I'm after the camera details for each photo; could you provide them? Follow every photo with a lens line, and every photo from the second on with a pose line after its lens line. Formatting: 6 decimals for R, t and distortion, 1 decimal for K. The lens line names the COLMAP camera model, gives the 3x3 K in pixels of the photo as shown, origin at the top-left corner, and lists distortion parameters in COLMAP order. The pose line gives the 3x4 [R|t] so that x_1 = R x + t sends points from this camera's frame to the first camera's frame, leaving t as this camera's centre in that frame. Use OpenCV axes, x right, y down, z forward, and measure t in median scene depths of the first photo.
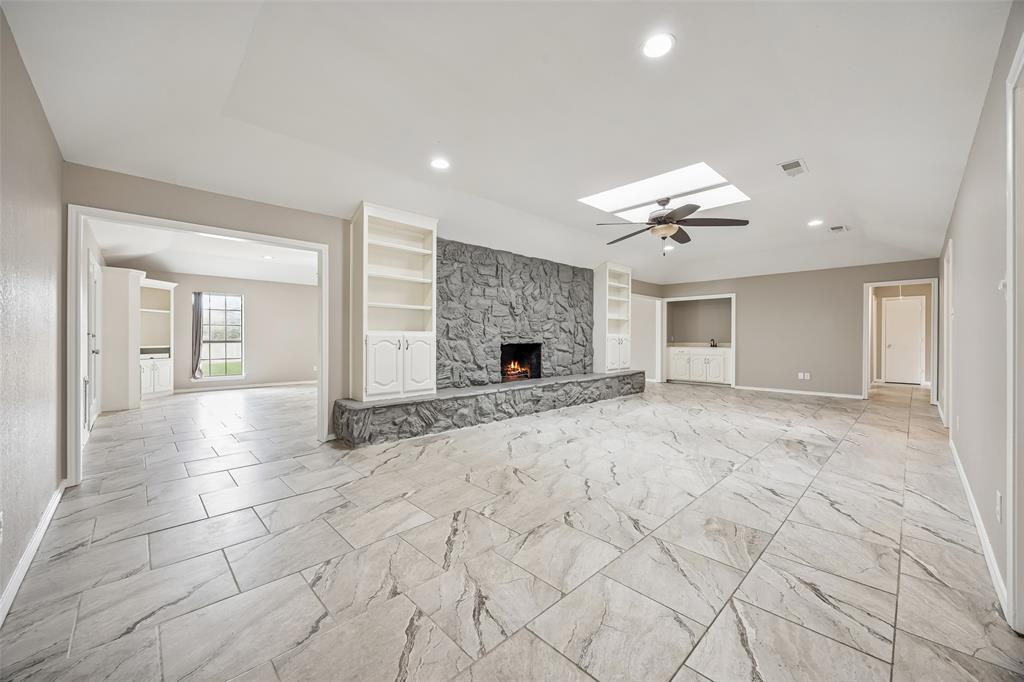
lens RADIAL K [[393.0, 0, 522.6], [0, 393.0, 342.3], [0, 0, 1]] dist [-0.006659, 0.000883]
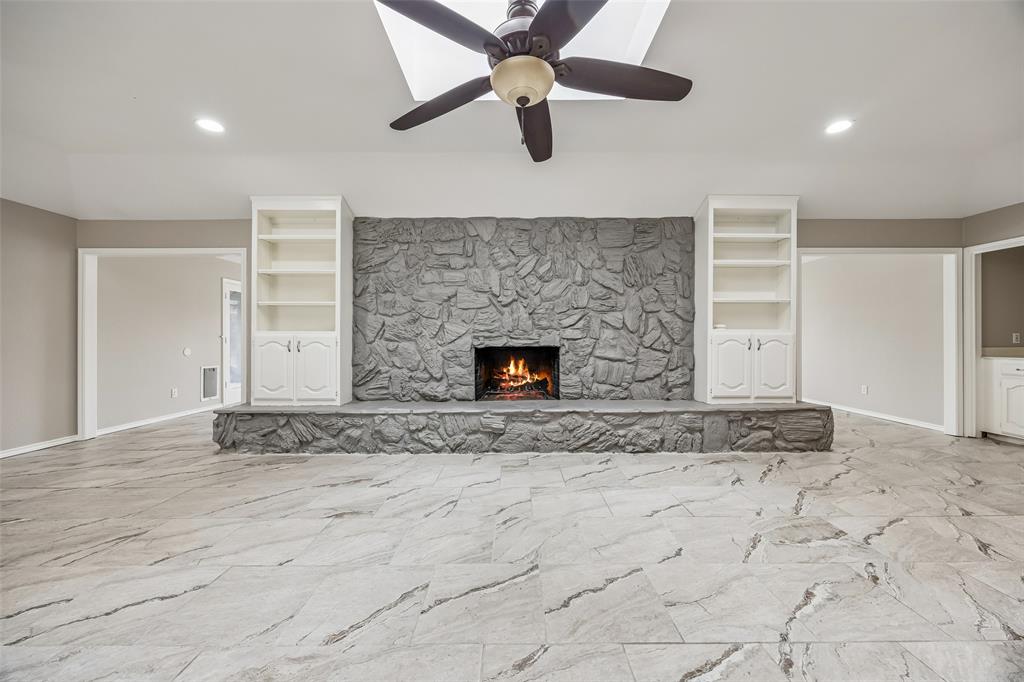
lens RADIAL K [[393.0, 0, 513.4], [0, 393.0, 338.2], [0, 0, 1]] dist [-0.006659, 0.000883]
pose [[0.709629, -0.001541, -0.704574, 0.515574], [-0.004637, 0.999966, -0.006857, -0.007004], [0.704561, 0.008133, 0.709597, 0.549745]]
